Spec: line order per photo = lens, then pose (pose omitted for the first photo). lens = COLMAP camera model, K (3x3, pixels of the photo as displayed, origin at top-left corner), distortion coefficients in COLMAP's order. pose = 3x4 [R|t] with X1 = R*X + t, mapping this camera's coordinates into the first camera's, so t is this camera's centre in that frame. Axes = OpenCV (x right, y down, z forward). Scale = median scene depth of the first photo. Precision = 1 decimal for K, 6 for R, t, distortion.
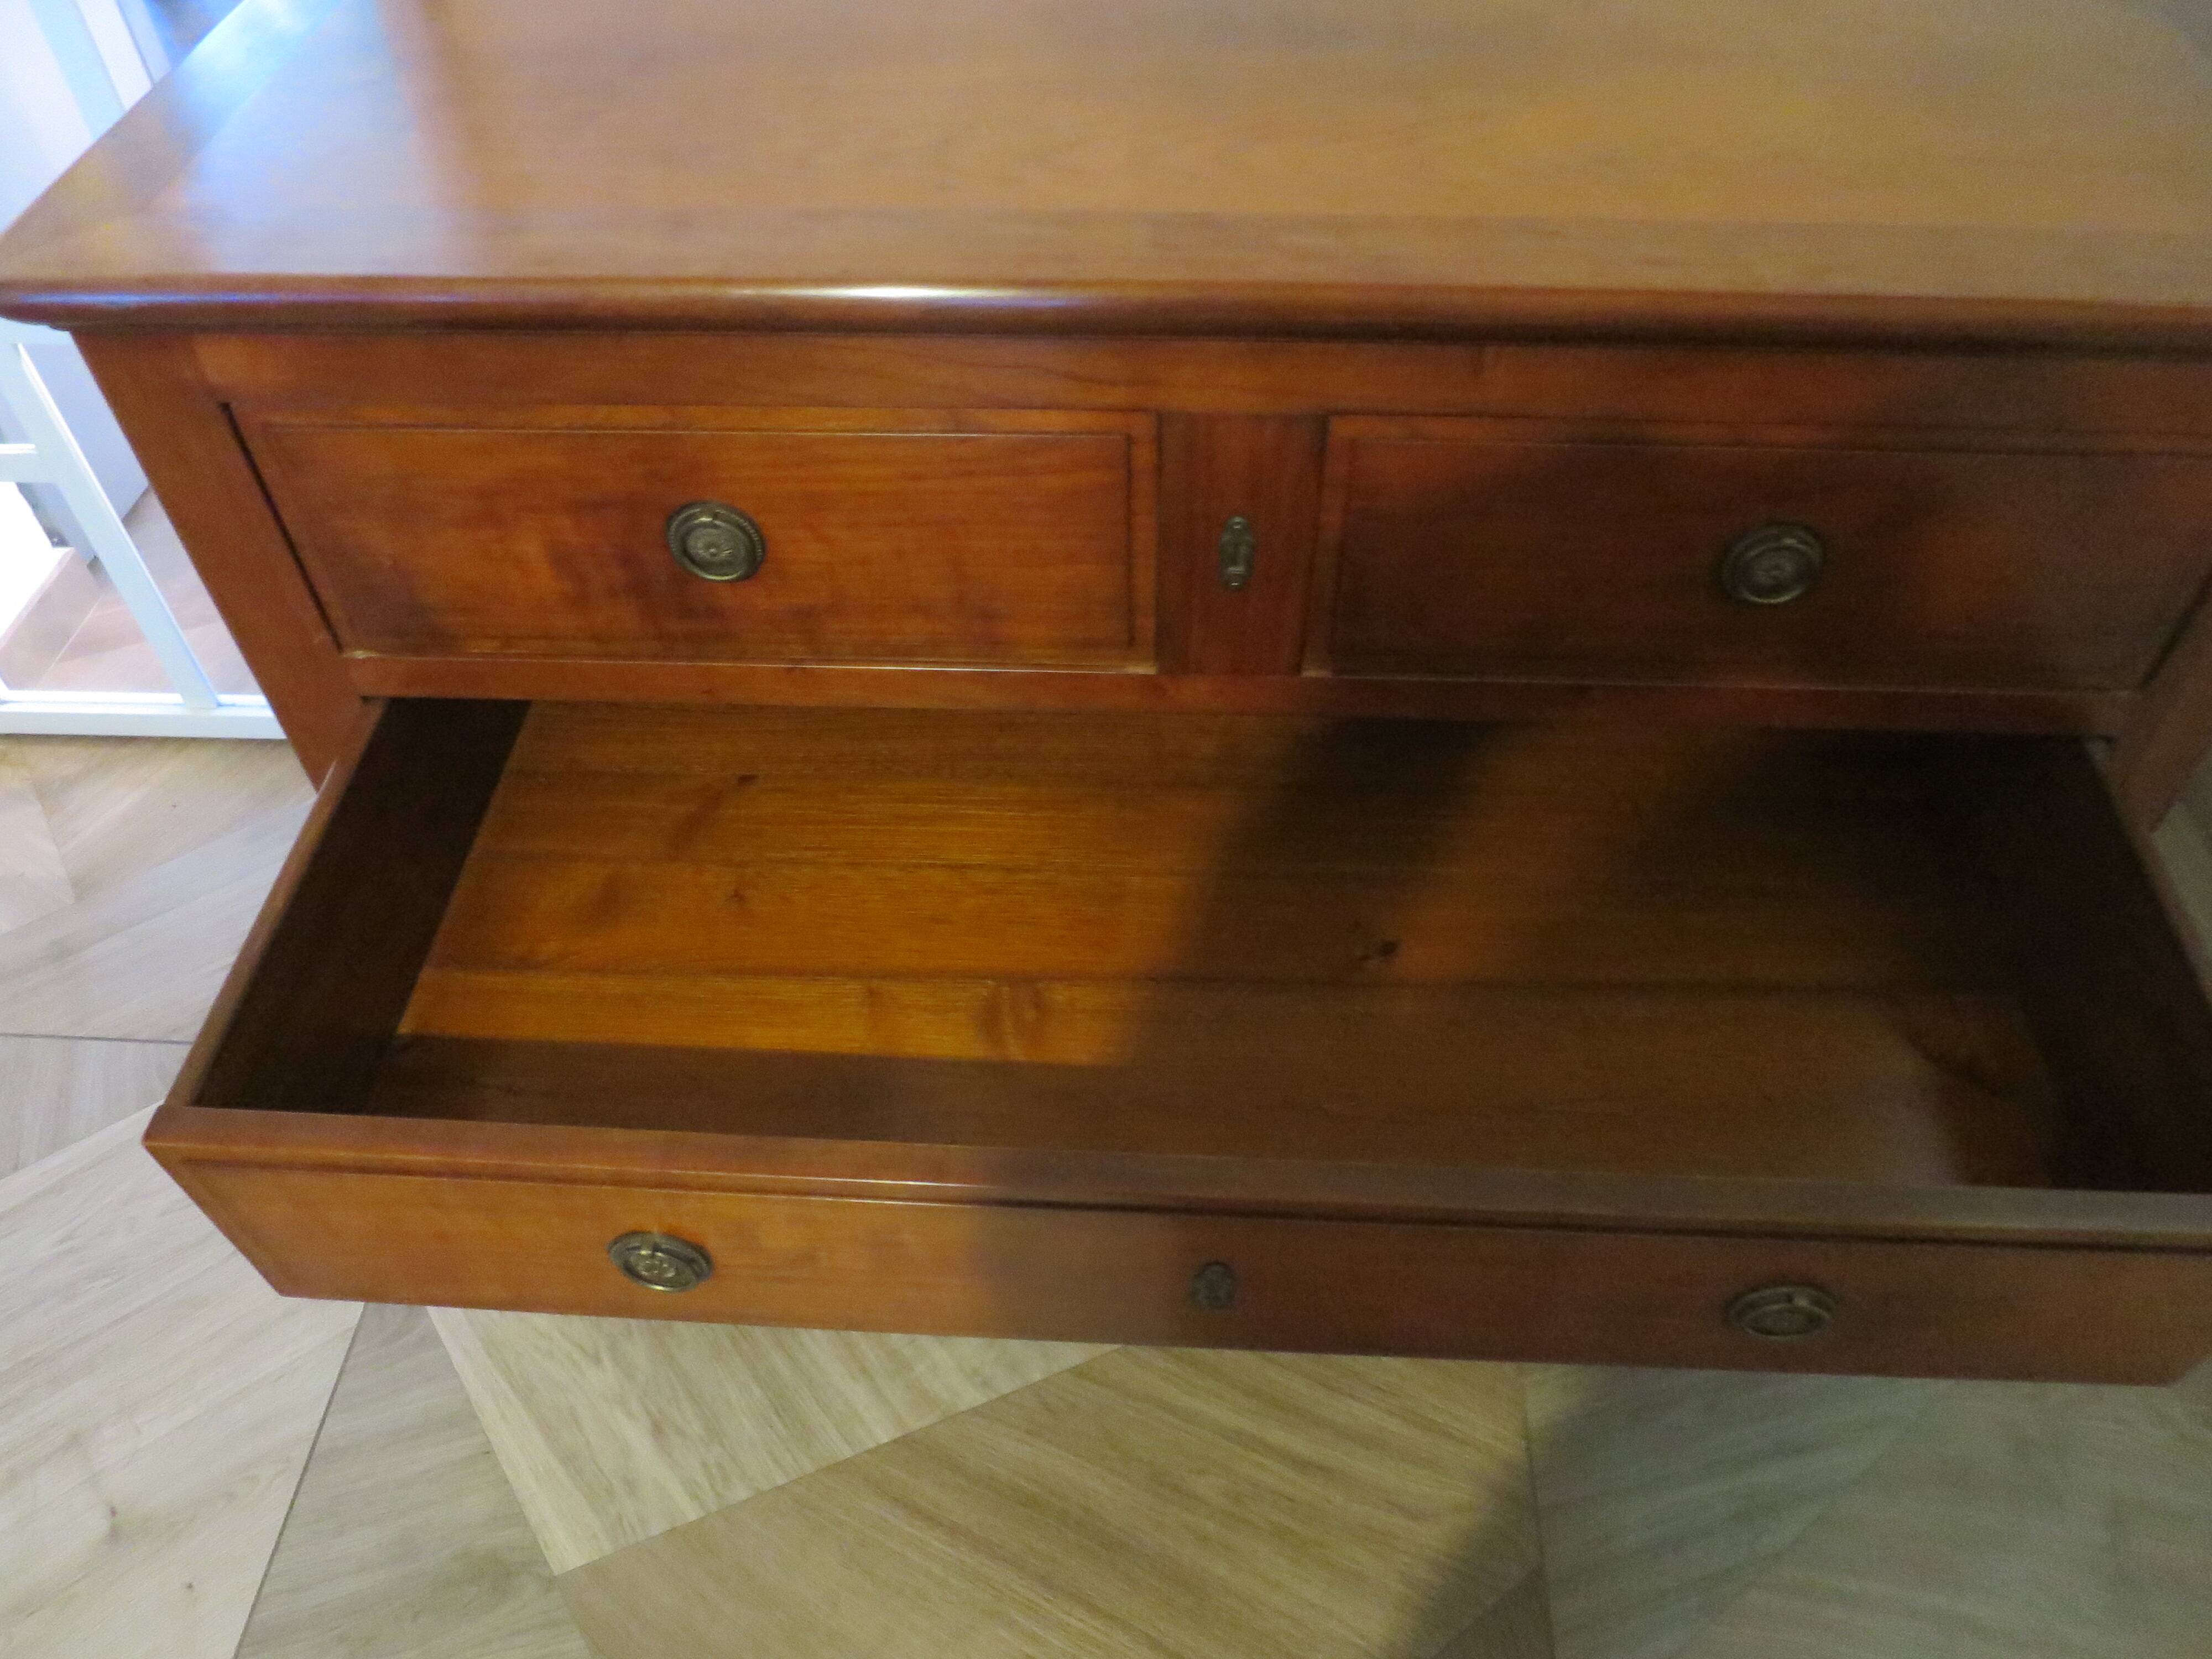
lens RADIAL K [[1599.4, 0, 1105.1], [0, 1599.4, 836.6], [0, 0, 1]] dist [-0.045892, 0.011233]
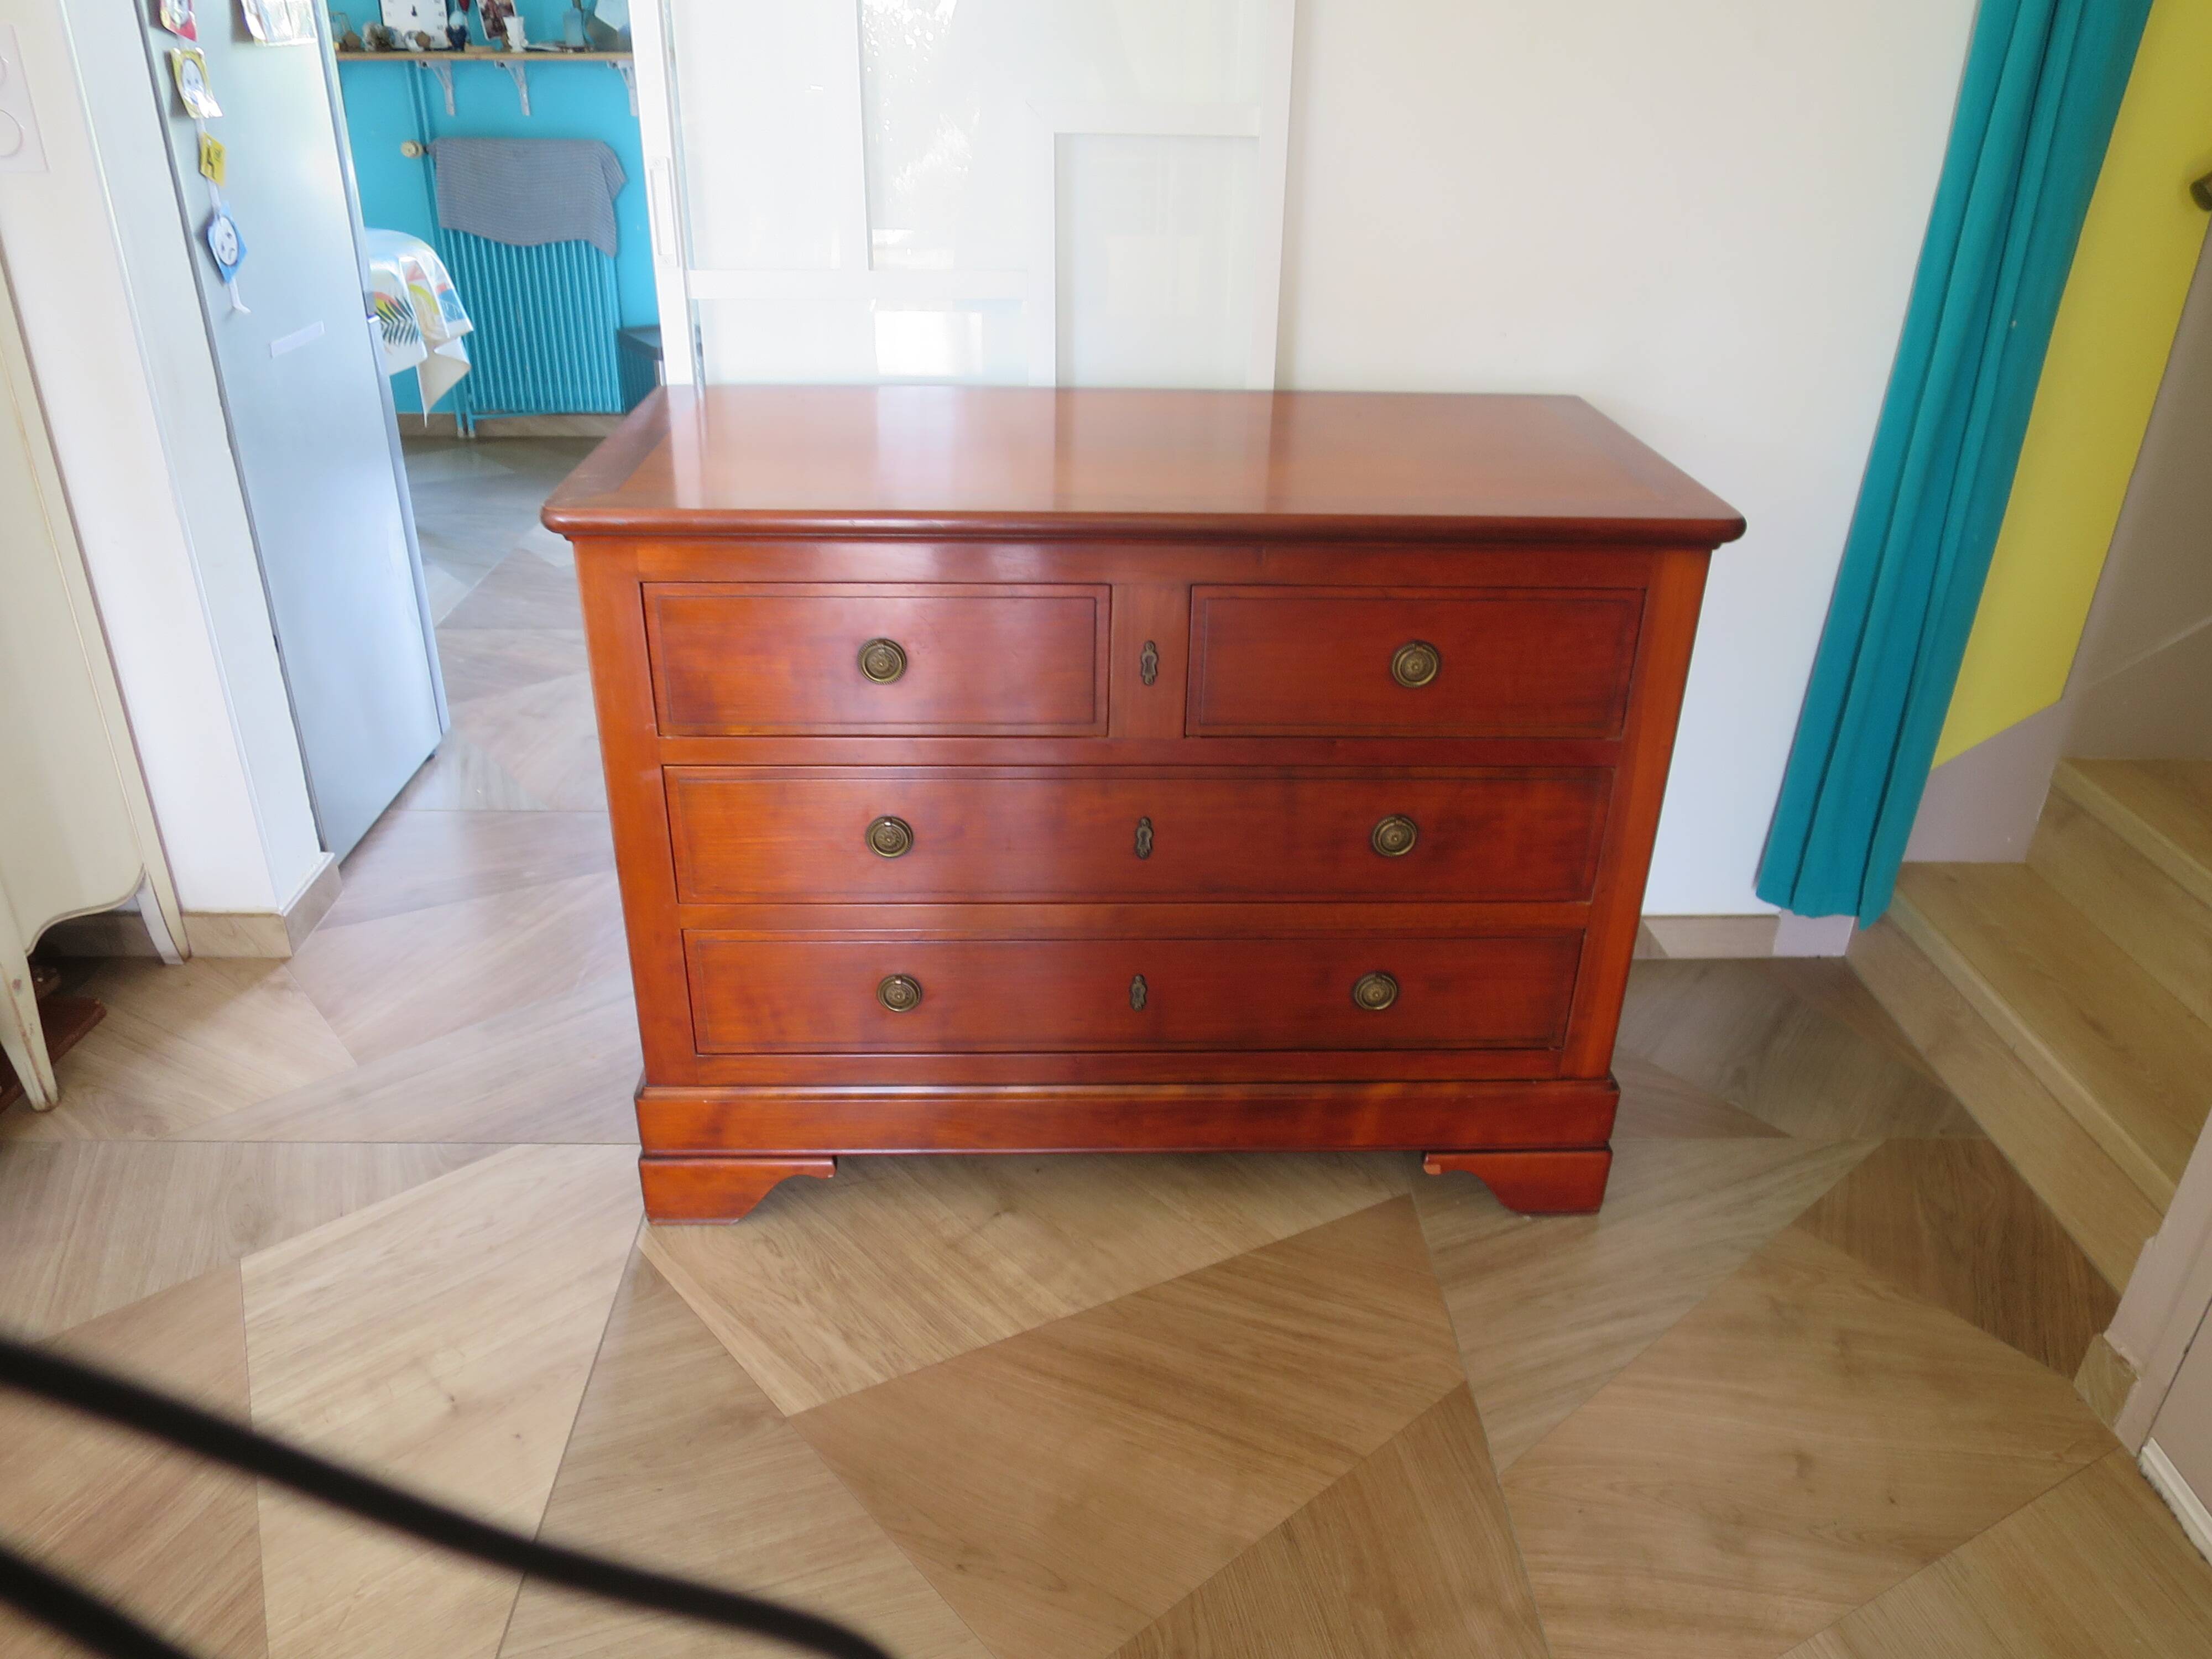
lens RADIAL K [[1599.4, 0, 1108.8], [0, 1599.4, 836.3], [0, 0, 1]] dist [-0.045892, 0.011233]
pose [[0.996302, -0.010655, 0.085256, -0.170168], [0.039557, 0.937745, -0.345065, 0.465644], [-0.076272, 0.347162, 0.934699, -0.511353]]
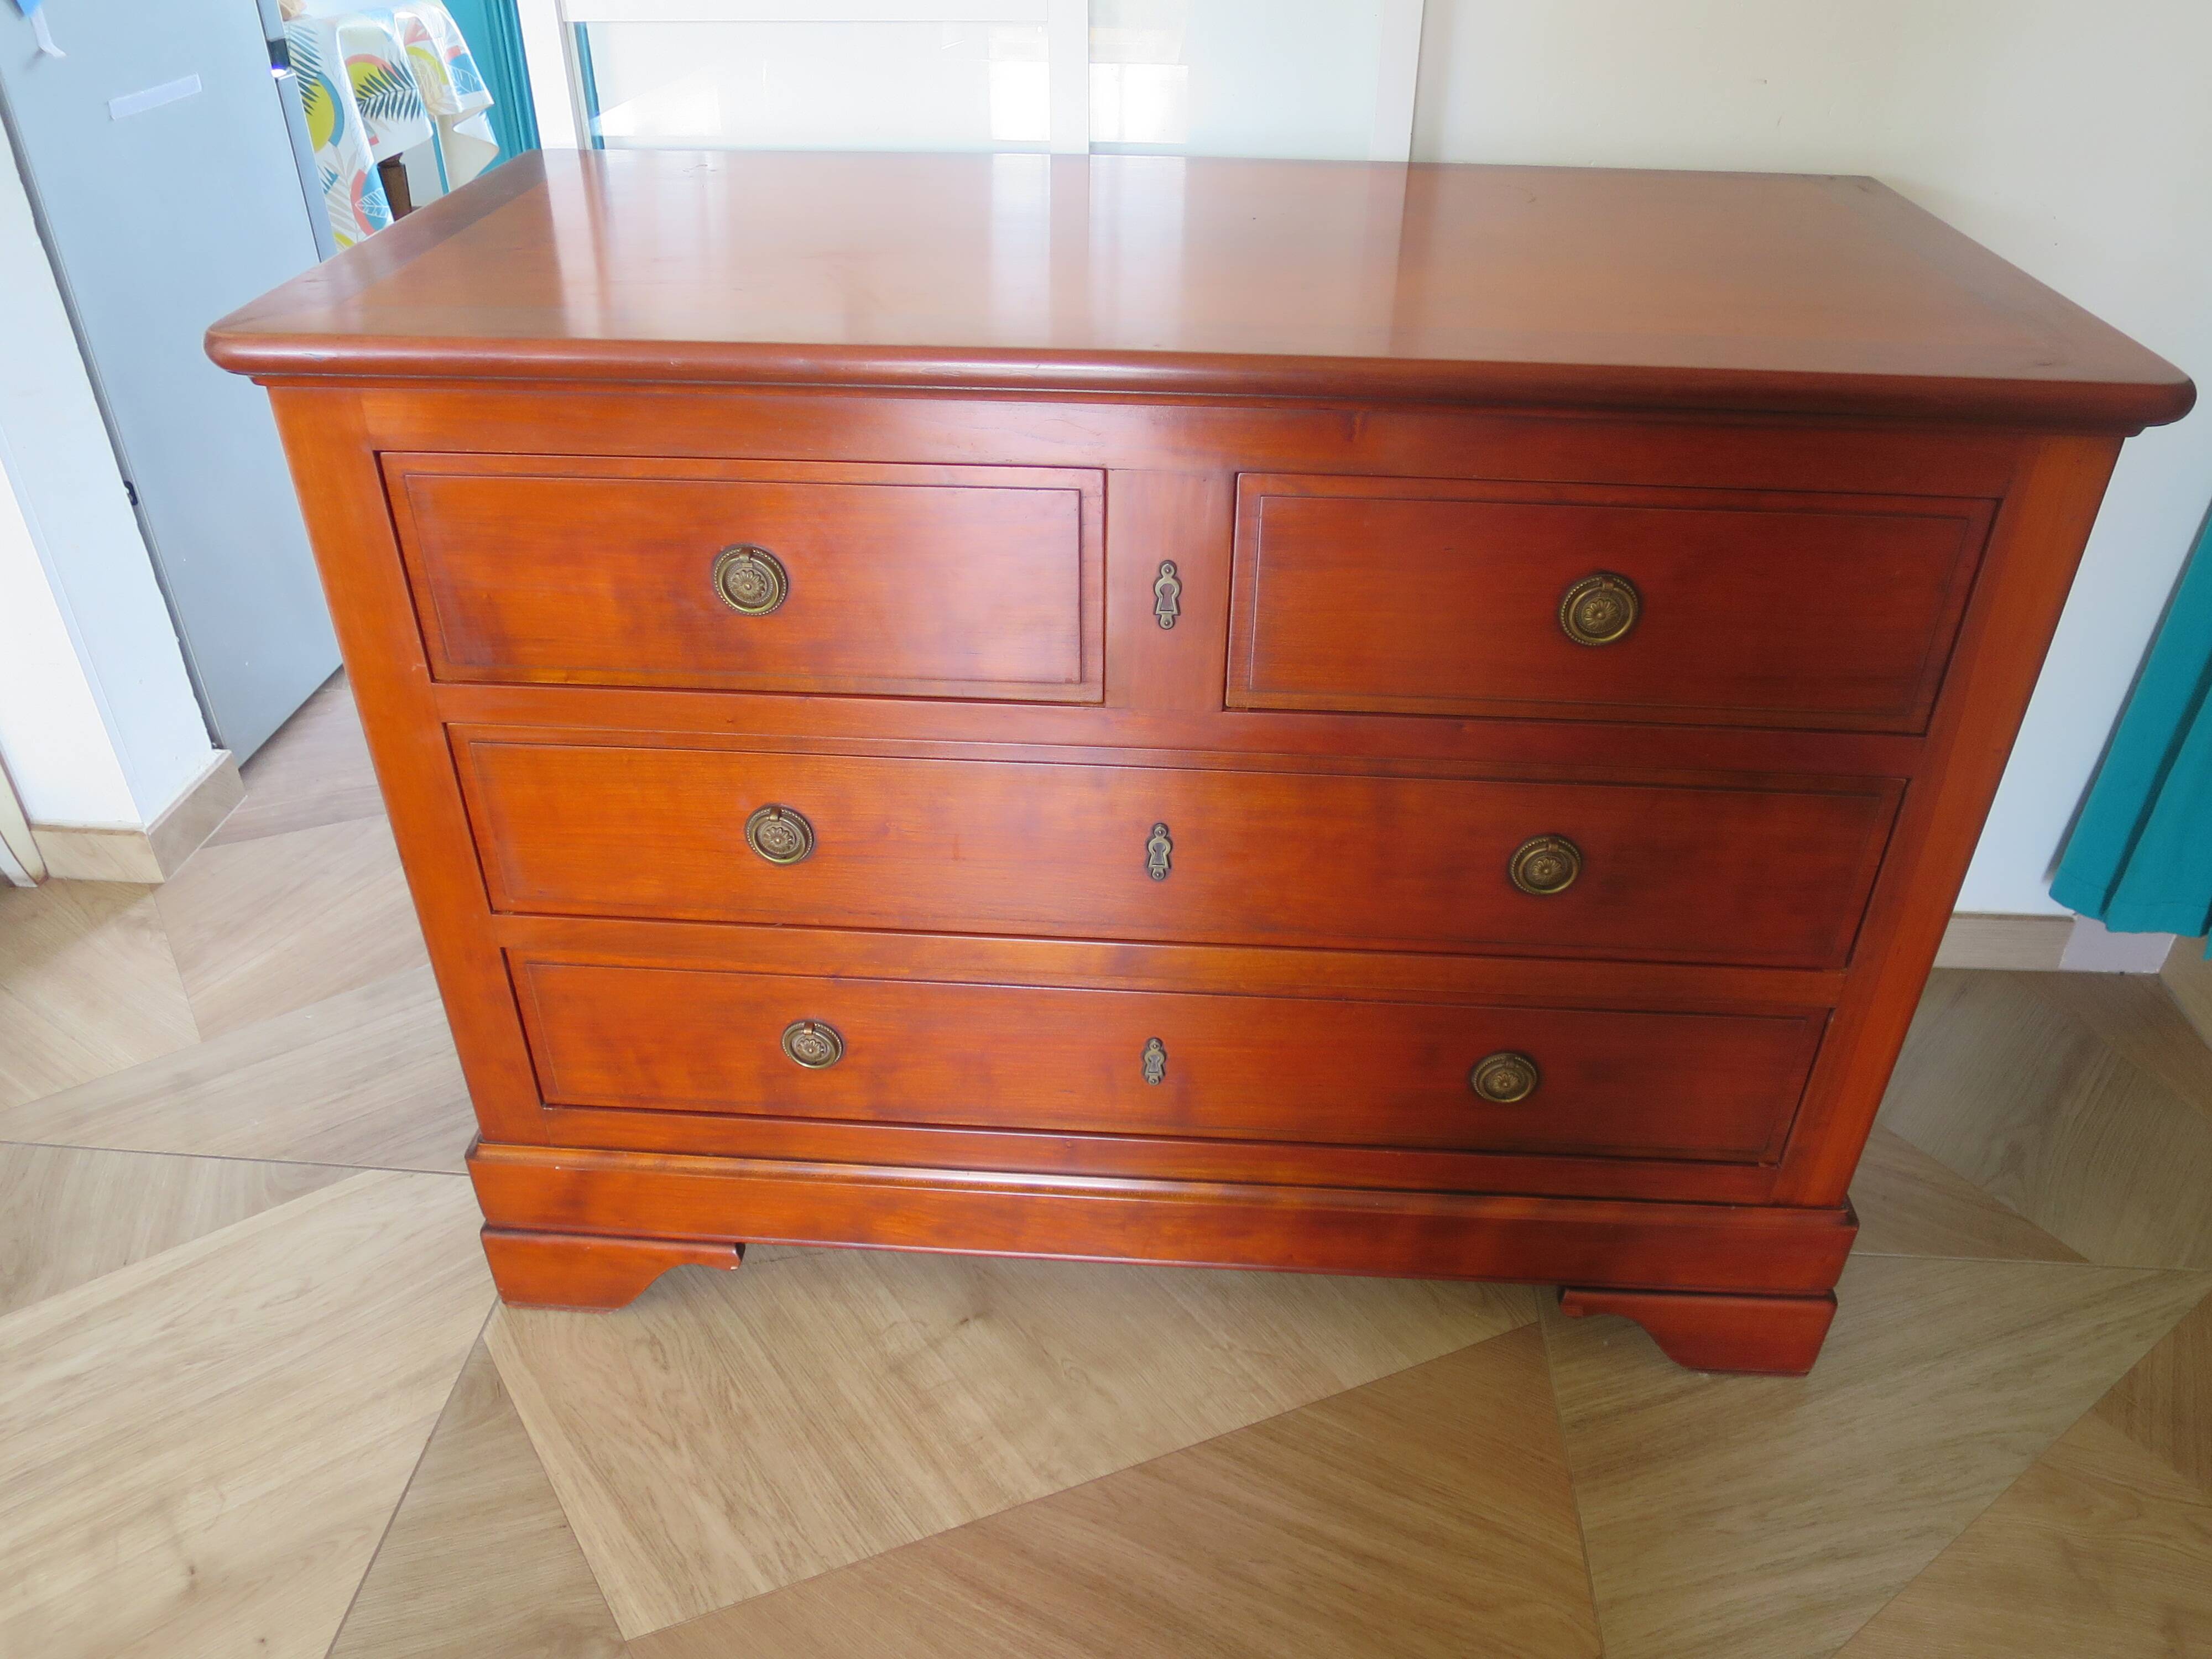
lens RADIAL K [[1599.4, 0, 1107.7], [0, 1599.4, 835.5], [0, 0, 1]] dist [-0.045892, 0.011233]
pose [[0.999661, 0.024613, -0.008486, -0.042450], [-0.025932, 0.970328, -0.240396, 0.195671], [0.002317, 0.240535, 0.970638, -0.099839]]
